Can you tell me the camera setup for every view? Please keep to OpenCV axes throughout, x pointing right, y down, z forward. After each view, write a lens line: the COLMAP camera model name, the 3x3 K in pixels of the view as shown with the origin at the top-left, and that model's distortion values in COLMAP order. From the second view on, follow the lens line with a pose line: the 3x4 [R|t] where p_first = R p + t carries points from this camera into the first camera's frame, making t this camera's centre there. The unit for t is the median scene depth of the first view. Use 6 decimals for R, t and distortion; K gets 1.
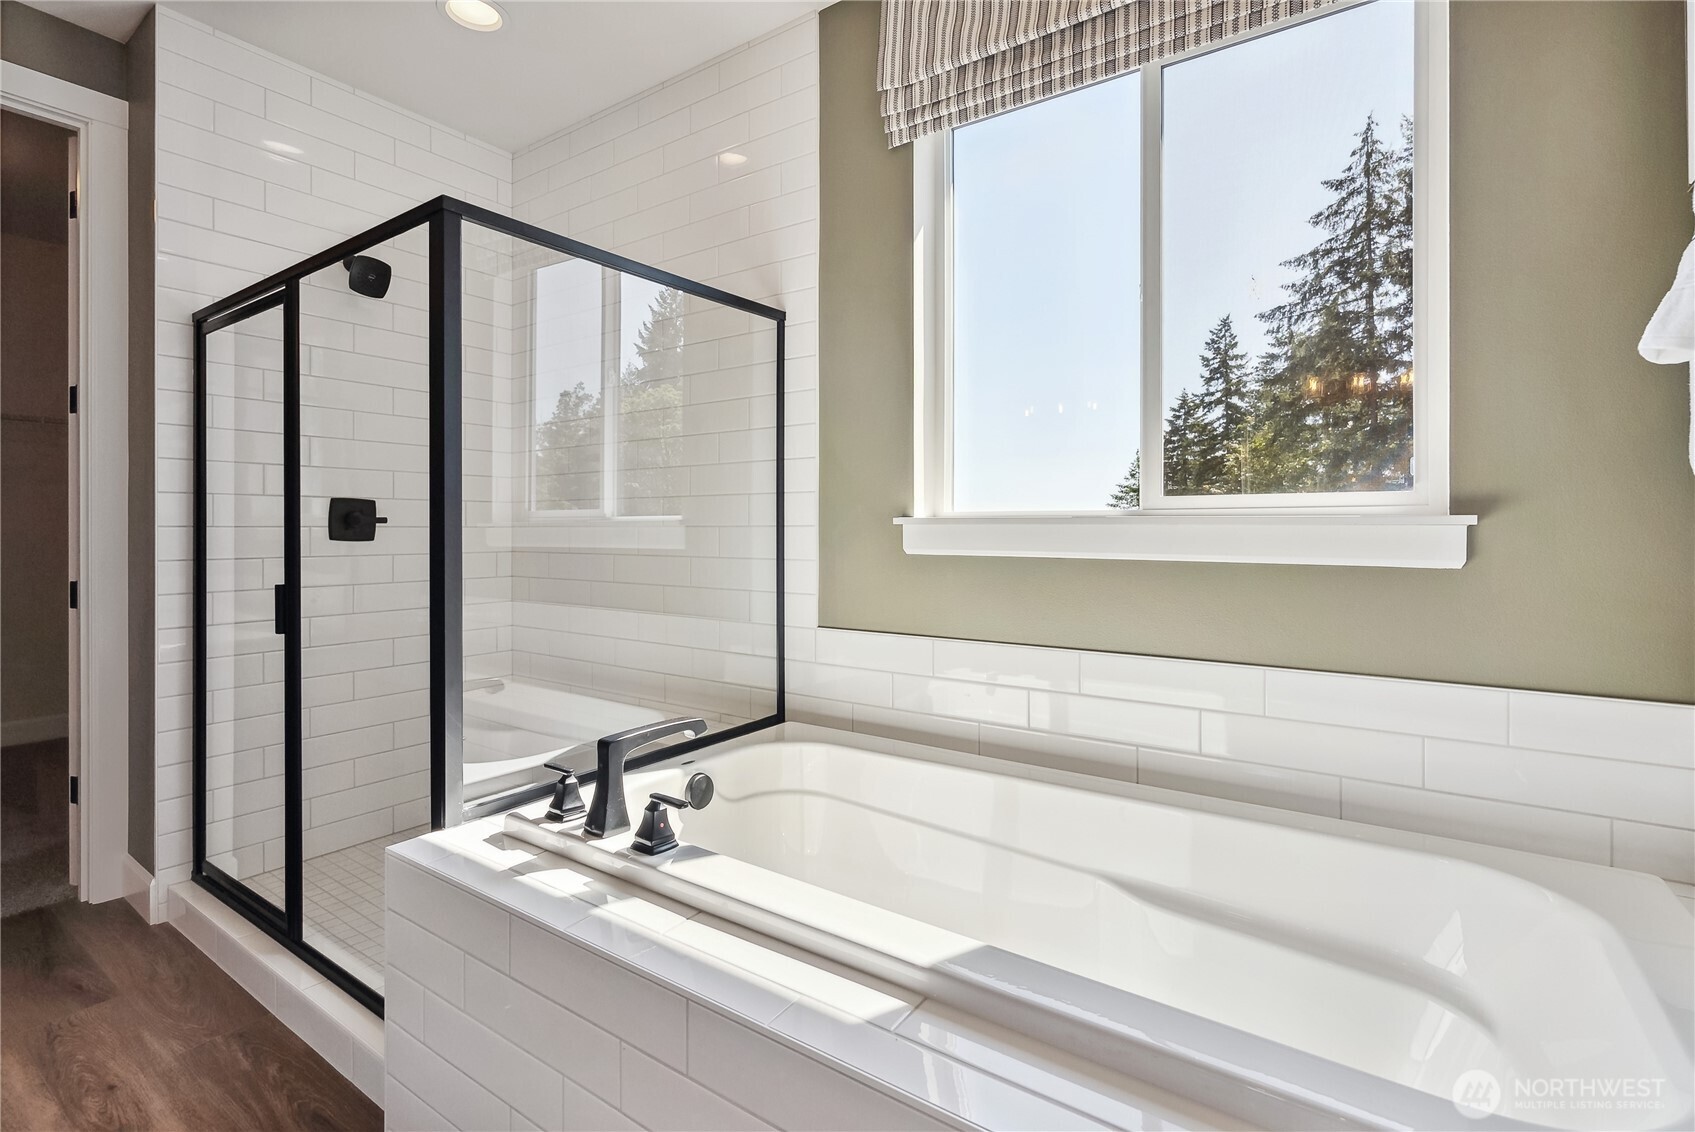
lens RADIAL K [[787.2, 0, 824.8], [0, 787.2, 530.8], [0, 0, 1]] dist [0.017057, -0.003007]
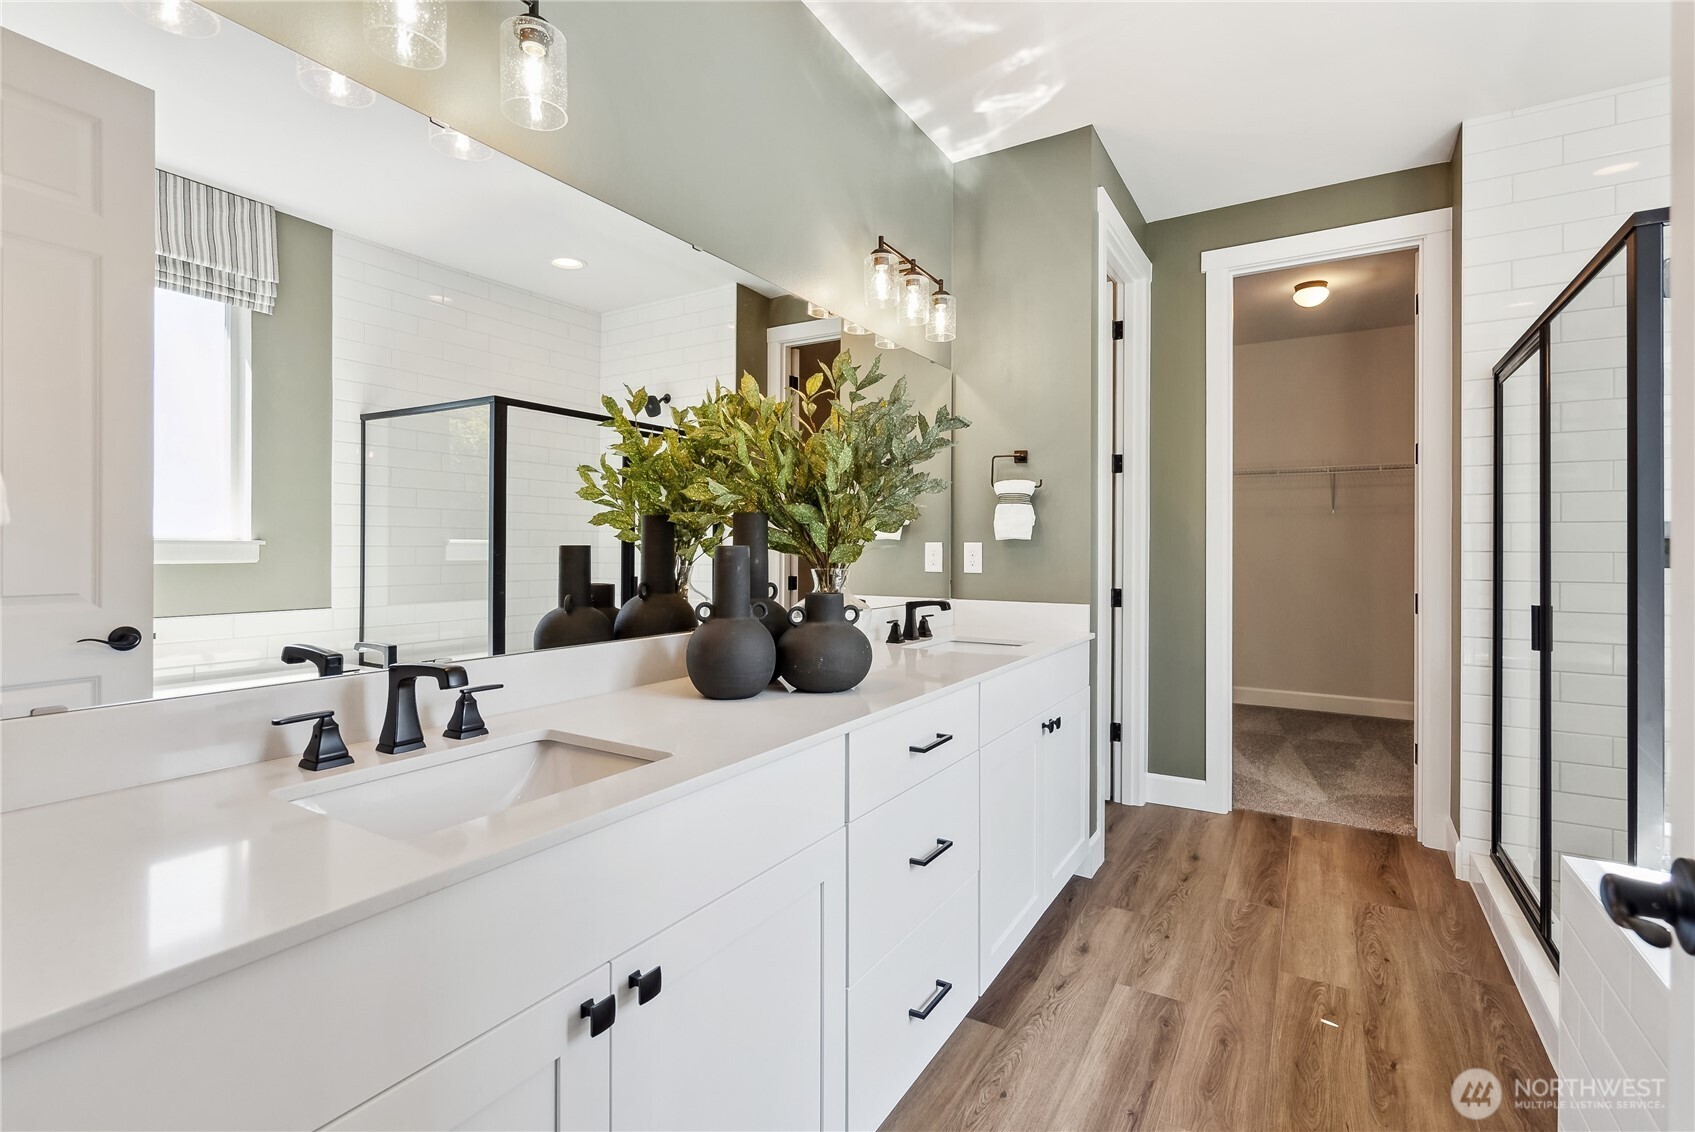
lens RADIAL K [[787.2, 0, 823.5], [0, 787.2, 556.7], [0, 0, 1]] dist [0.017057, -0.003007]
pose [[0.050318, 0.018546, -0.998561, 0.355037], [-0.011935, 0.999767, 0.017967, -0.007613], [0.998662, 0.011014, 0.050528, -0.035440]]
